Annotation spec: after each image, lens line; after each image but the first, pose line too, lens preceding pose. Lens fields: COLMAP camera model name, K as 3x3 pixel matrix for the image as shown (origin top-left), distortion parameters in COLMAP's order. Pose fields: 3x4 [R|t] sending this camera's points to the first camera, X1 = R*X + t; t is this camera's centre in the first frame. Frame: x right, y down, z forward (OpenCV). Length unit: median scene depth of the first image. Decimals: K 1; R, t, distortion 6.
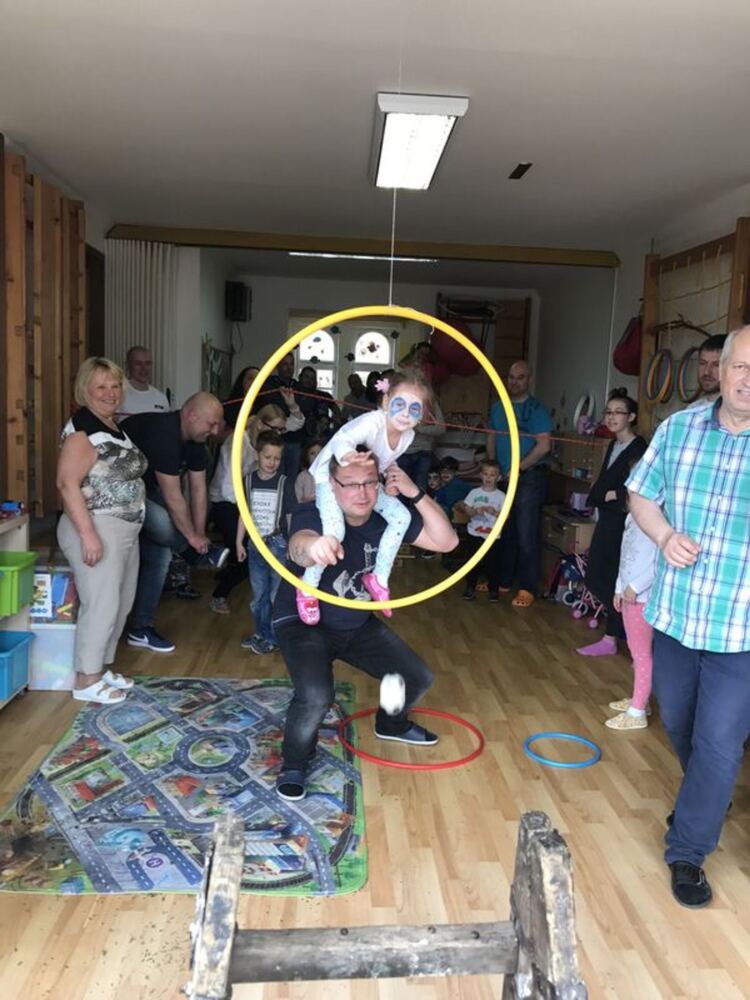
lens RADIAL K [[805.3, 0, 378.0], [0, 805.3, 512.7], [0, 0, 1]] dist [-0.003822, -0.009574]
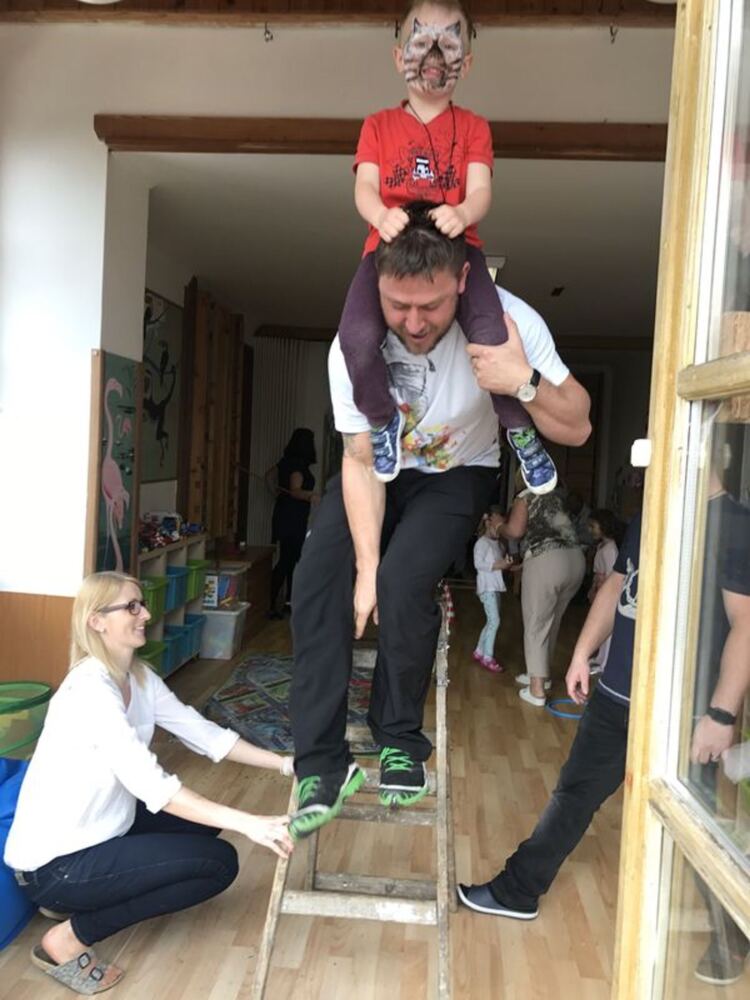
lens RADIAL K [[814.5, 0, 376.9], [0, 814.5, 488.4], [0, 0, 1]] dist [0.001584, -0.000782]
pose [[0.989538, 0.008458, -0.144027, 0.094905], [-0.023484, 0.994409, -0.102951, 0.070119], [0.142351, 0.105256, 0.984204, -0.460690]]
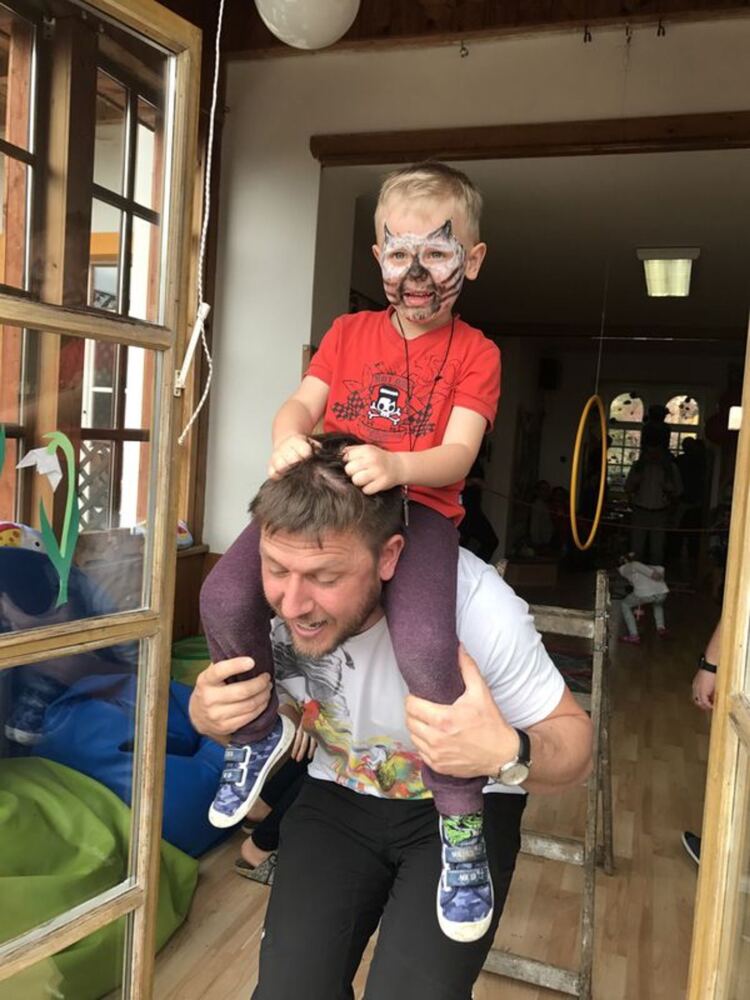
lens RADIAL K [[805.3, 0, 378.0], [0, 805.3, 512.7], [0, 0, 1]] dist [-0.003822, -0.009574]
pose [[0.924963, 0.051493, -0.376553, 0.141095], [-0.078621, 0.995272, -0.057022, 0.098246], [0.371837, 0.082348, 0.924638, -0.533453]]
